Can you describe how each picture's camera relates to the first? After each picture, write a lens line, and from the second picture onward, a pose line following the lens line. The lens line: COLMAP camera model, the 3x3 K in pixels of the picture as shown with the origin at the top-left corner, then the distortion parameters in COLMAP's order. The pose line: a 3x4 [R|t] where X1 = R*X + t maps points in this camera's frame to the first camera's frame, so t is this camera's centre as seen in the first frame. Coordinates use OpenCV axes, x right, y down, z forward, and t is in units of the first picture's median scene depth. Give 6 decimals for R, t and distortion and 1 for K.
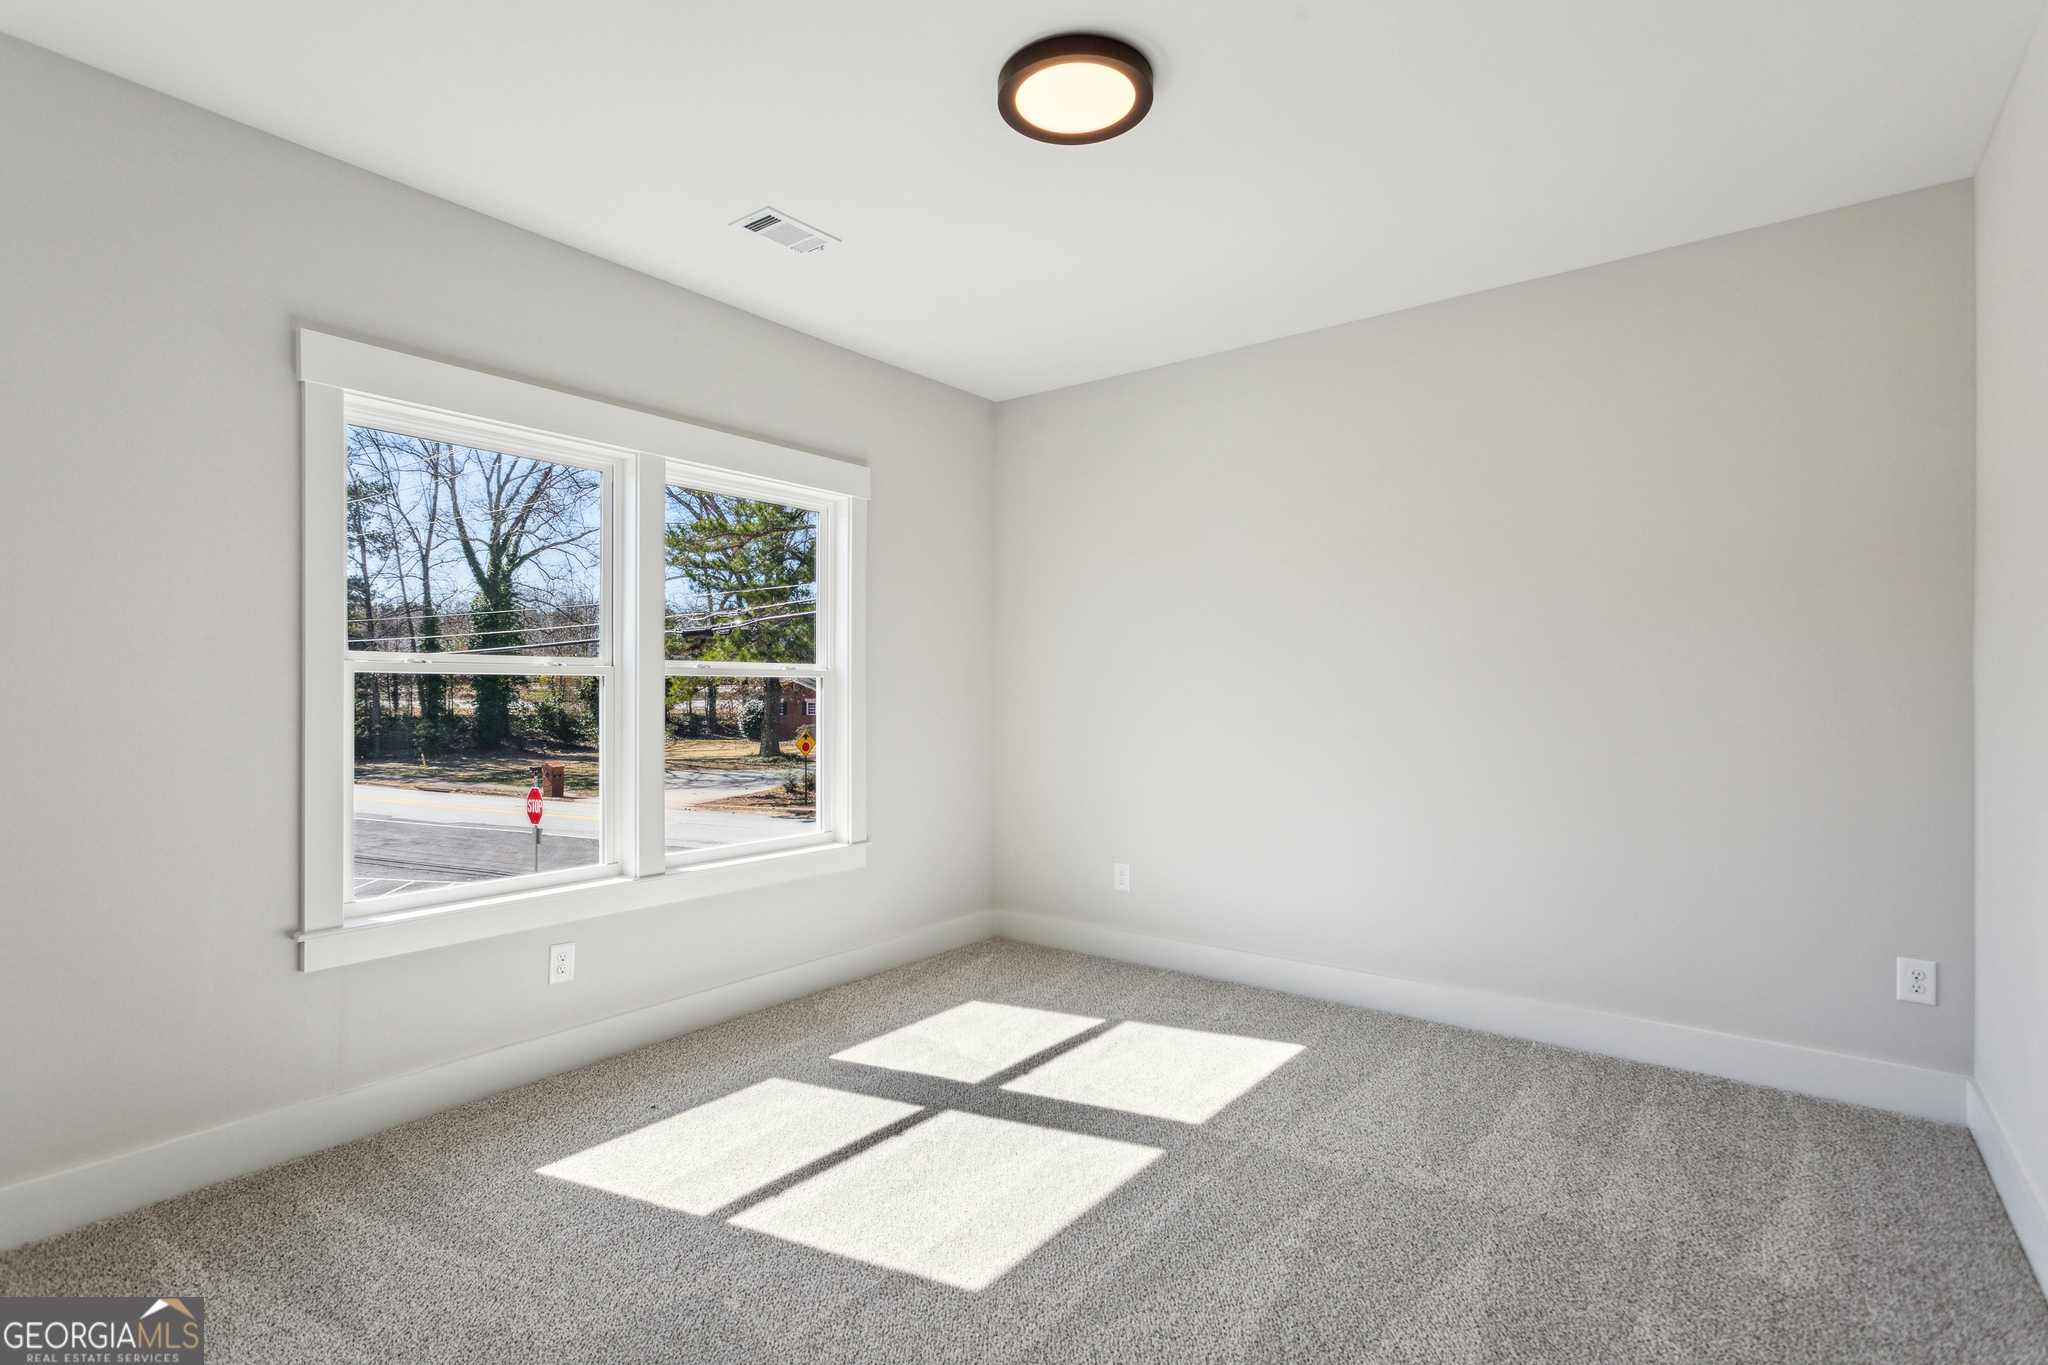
lens RADIAL K [[997.8, 0, 1016.0], [0, 997.8, 700.6], [0, 0, 1]] dist [0.002561, 0.000461]
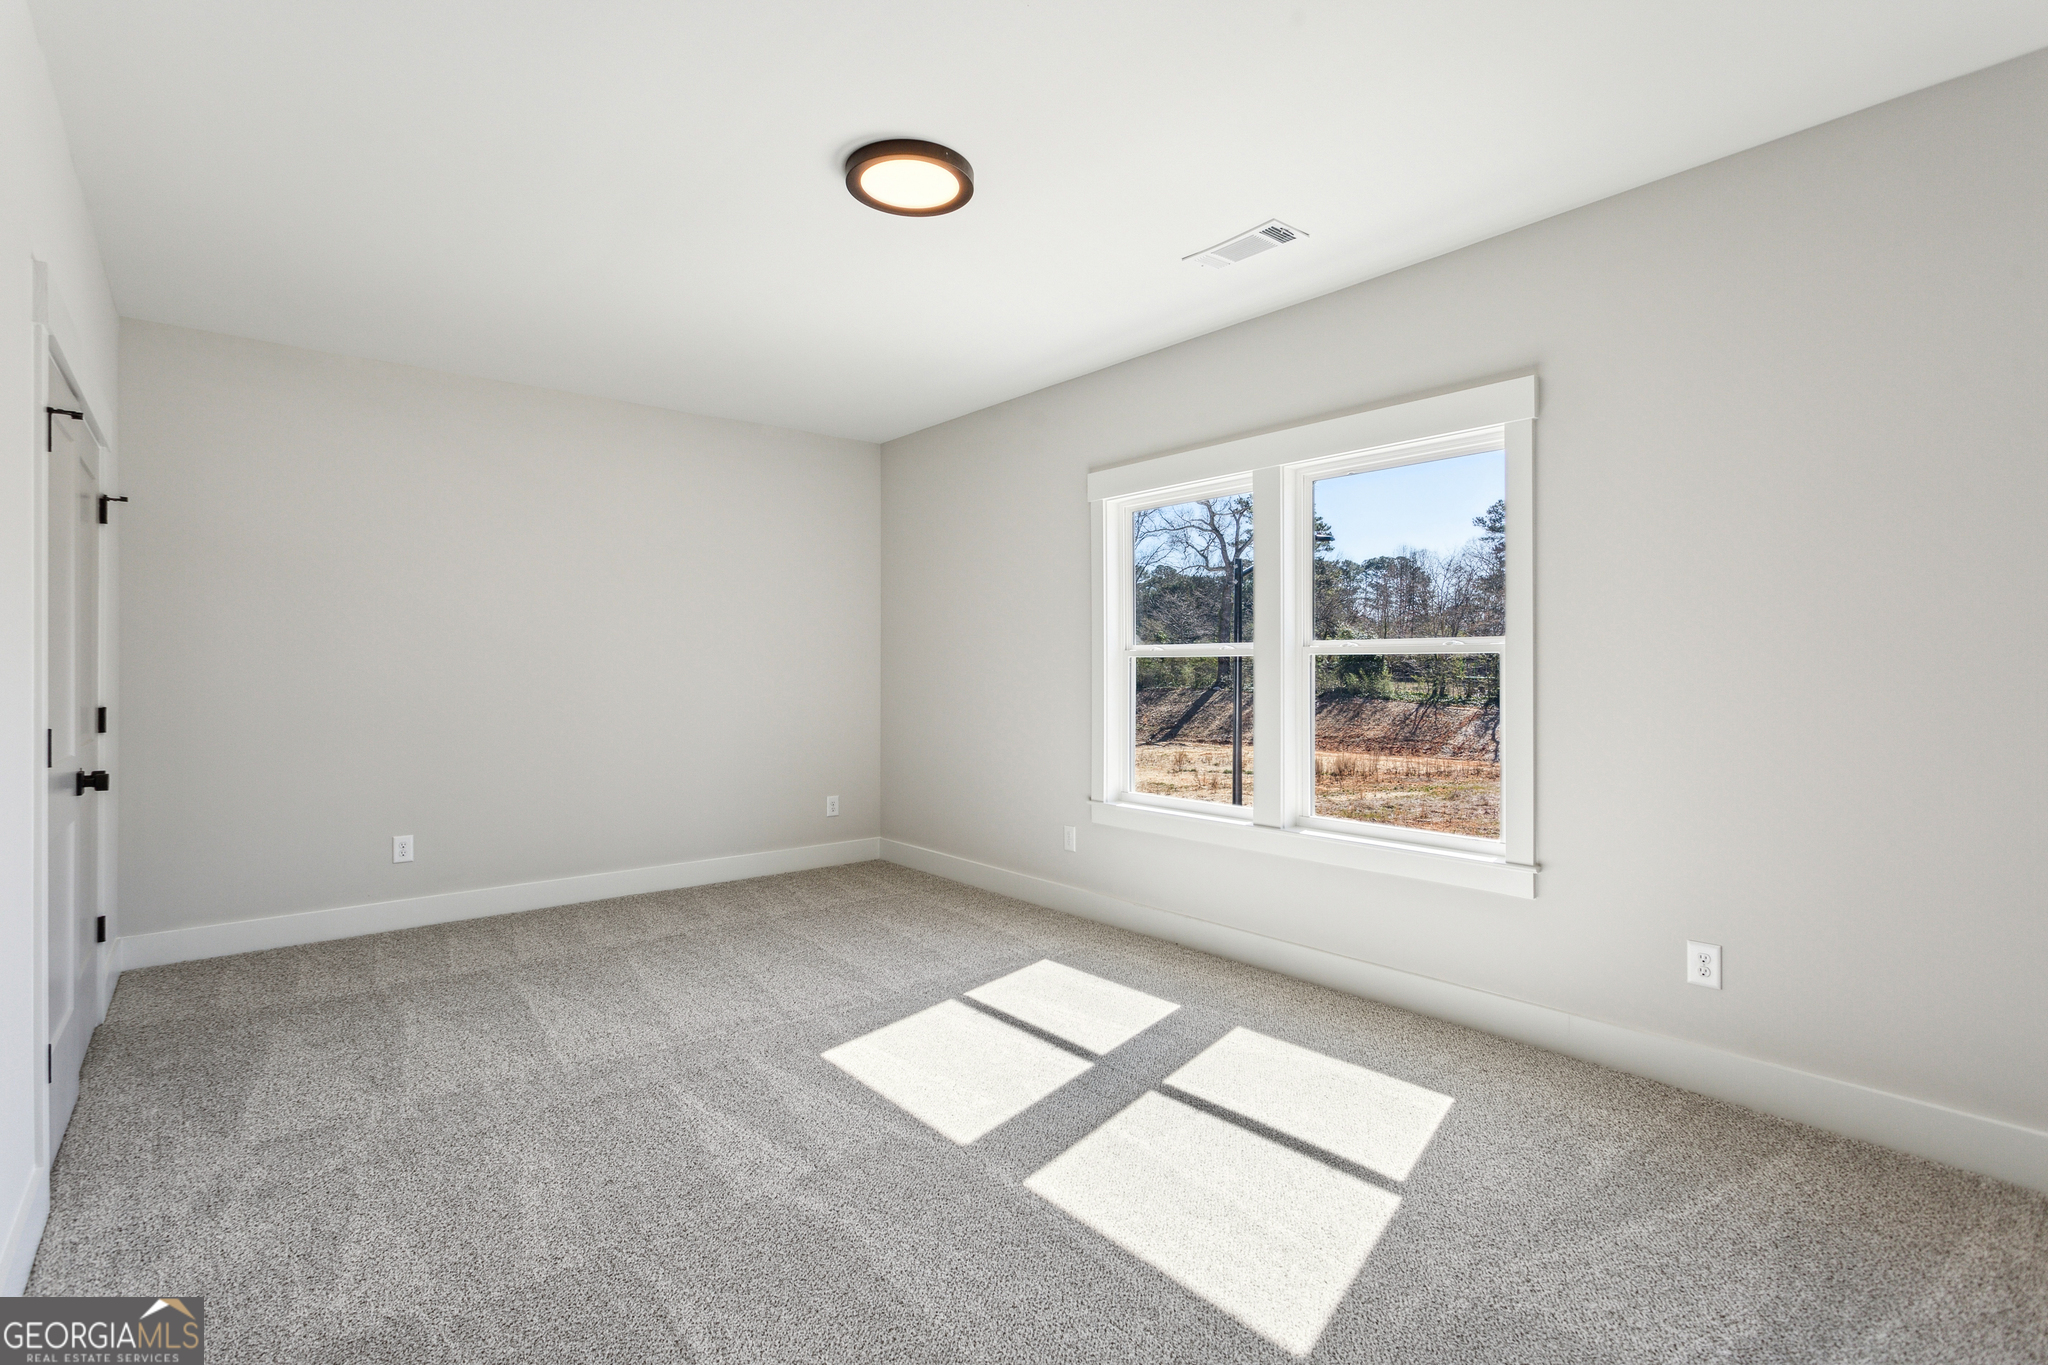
lens RADIAL K [[984.0, 0, 1018.1], [0, 984.0, 661.7], [0, 0, 1]] dist [0.000382, 0.000596]
pose [[-0.229353, 0.000171, -0.973343, 0.977989], [0.005923, 0.999982, -0.001221, -0.019541], [0.973325, -0.006045, -0.229350, 1.163108]]
